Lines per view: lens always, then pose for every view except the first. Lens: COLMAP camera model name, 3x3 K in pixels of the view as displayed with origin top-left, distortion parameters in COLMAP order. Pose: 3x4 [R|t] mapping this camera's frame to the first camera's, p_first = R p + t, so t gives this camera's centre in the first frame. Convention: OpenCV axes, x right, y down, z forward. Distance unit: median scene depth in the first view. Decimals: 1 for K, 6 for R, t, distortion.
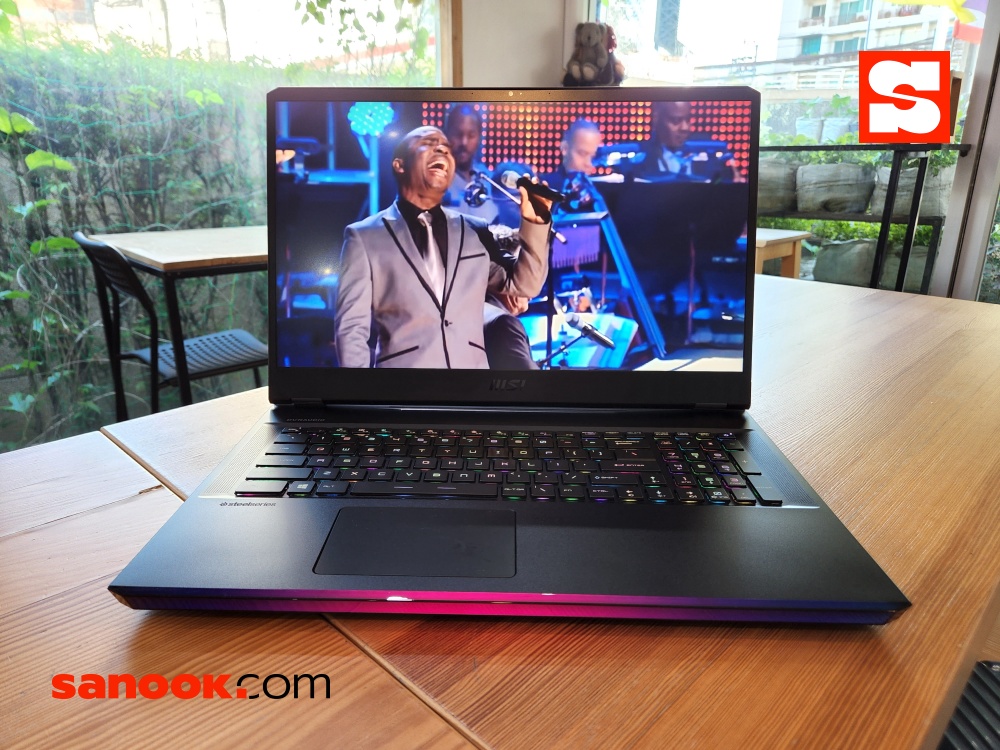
lens RADIAL K [[665.9, 0, 496.5], [0, 665.9, 373.5], [0, 0, 1]] dist [0.044905, -0.036536]
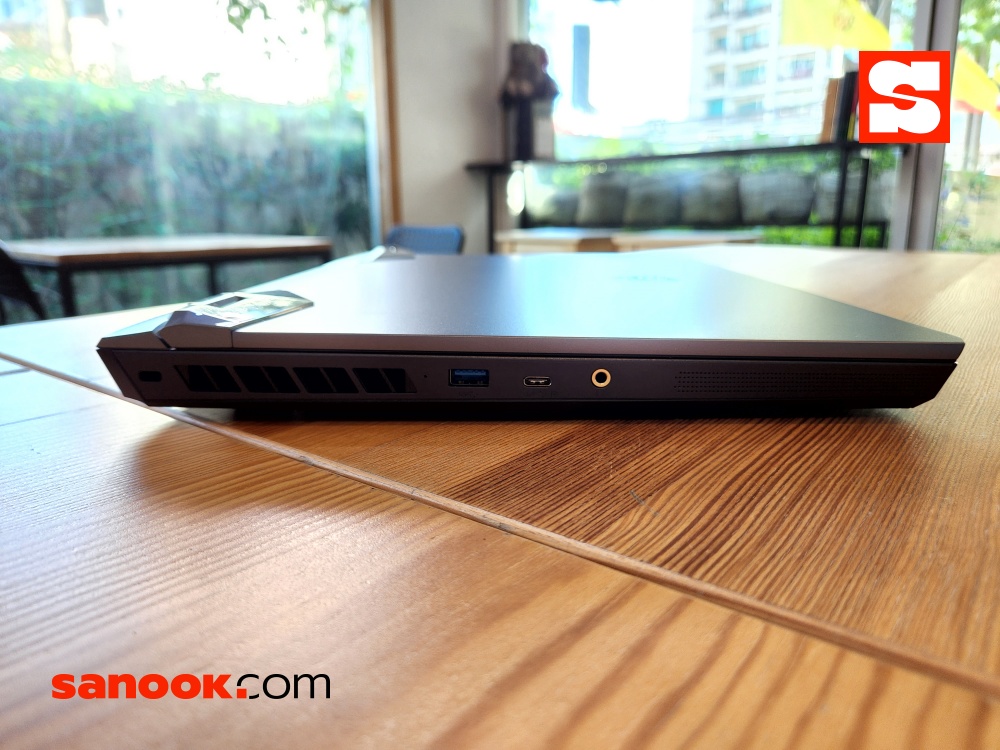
lens RADIAL K [[691.1, 0, 500.0], [0, 691.1, 375.0], [0, 0, 1]] dist [-0.005905, -0.004080]
pose [[0.994029, -0.034354, 0.103568, -0.026771], [0.041738, 0.996673, -0.069999, 0.052952], [-0.100819, 0.073904, 0.992156, 0.067704]]
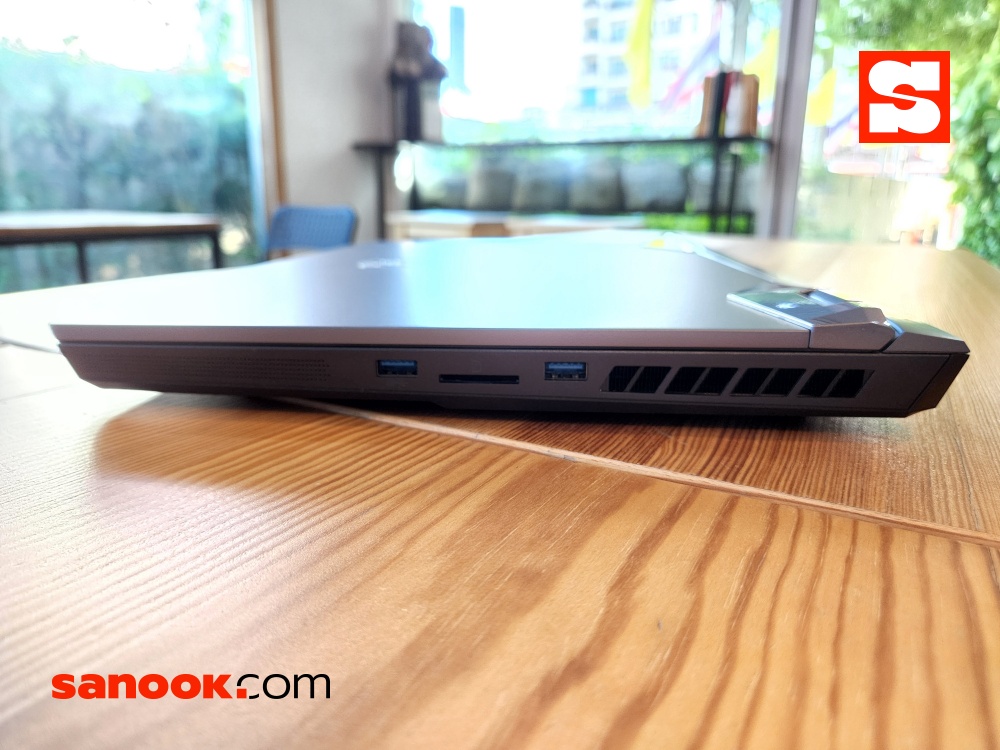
lens RADIAL K [[691.1, 0, 500.0], [0, 691.1, 375.0], [0, 0, 1]] dist [-0.005905, -0.004080]
pose [[0.962067, -0.053630, 0.267489, -0.050281], [0.066070, 0.997102, -0.037719, 0.055874], [-0.264690, 0.053962, 0.962822, 0.057655]]
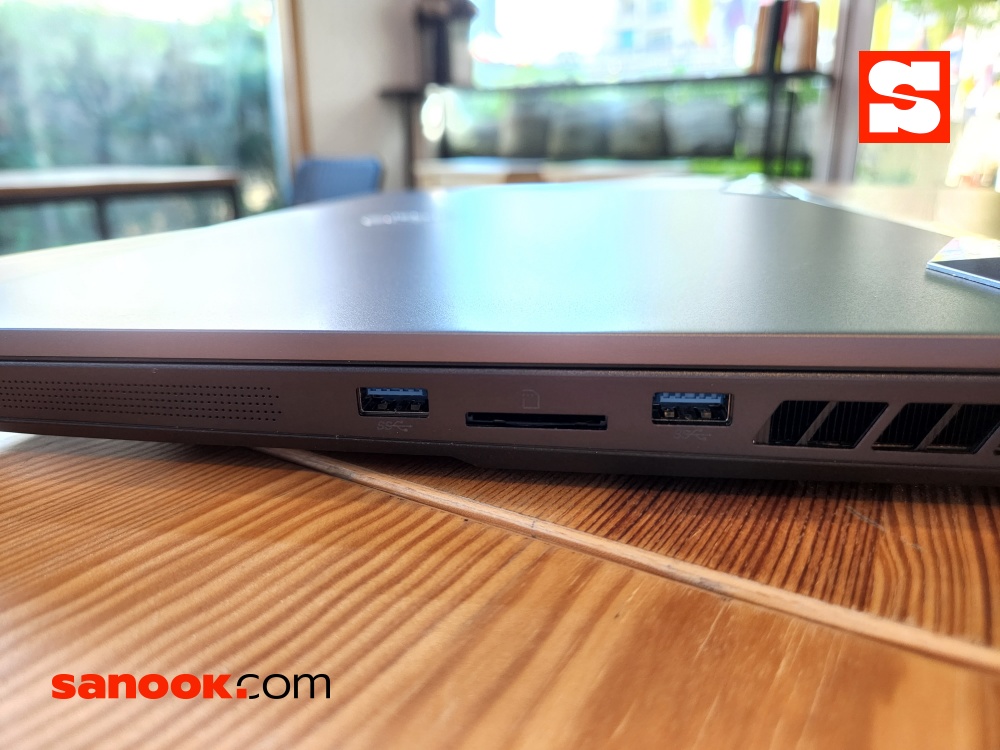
lens RADIAL K [[710.9, 0, 500.0], [0, 710.9, 358.1], [0, 0, 1]] dist [-0.020919, -0.002063]
pose [[0.973457, -0.069658, 0.218013, -0.042231], [0.071959, 0.997404, -0.002622, 0.047693], [-0.217265, 0.018240, 0.975942, 0.095906]]
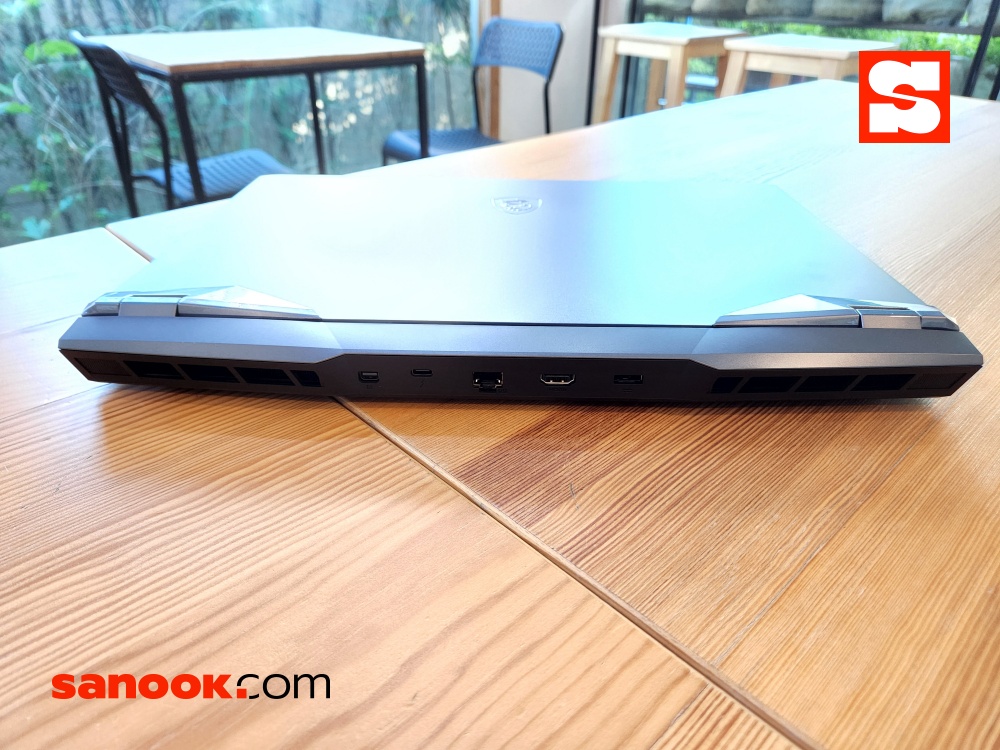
lens RADIAL K [[686.3, 0, 505.5], [0, 686.3, 344.4], [0, 0, 1]] dist [0.025497, -0.020560]
pose [[0.999476, 0.020658, -0.024914, -0.013523], [-0.015654, 0.982323, 0.186537, 0.015379], [0.028327, -0.186050, 0.982132, 0.031098]]
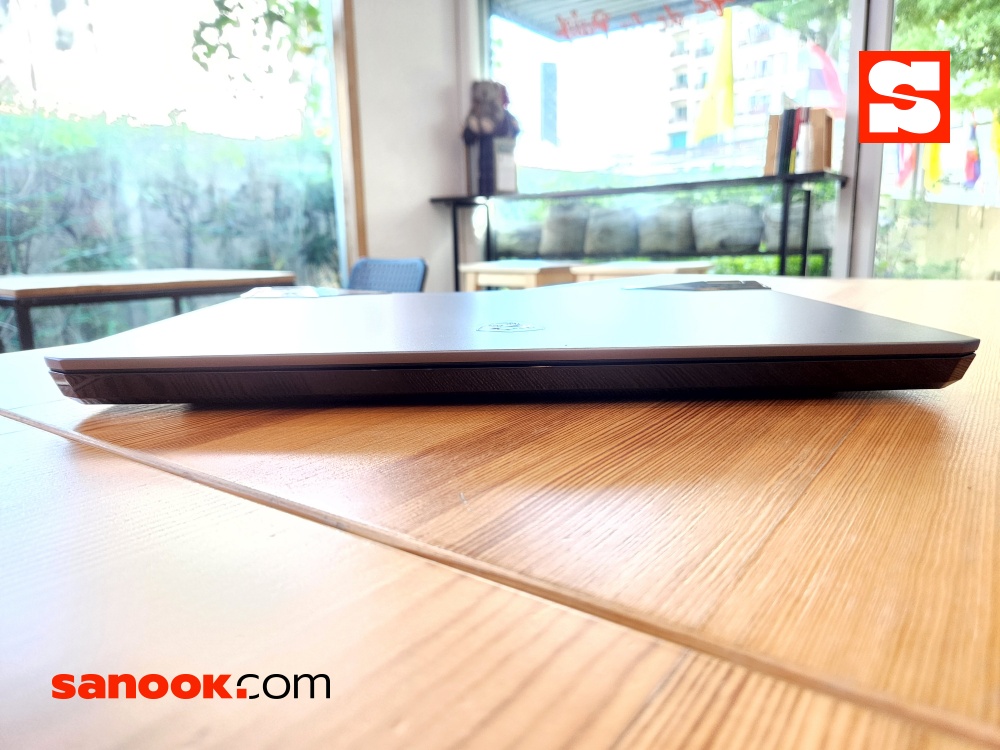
lens RADIAL K [[677.6, 0, 502.3], [0, 677.6, 379.8], [0, 0, 1]] dist [0.007879, -0.001531]
pose [[0.988109, -0.046933, 0.146414, -0.011331], [0.062042, 0.993011, -0.100396, 0.055654], [-0.140679, 0.108286, 0.984116, 0.054891]]
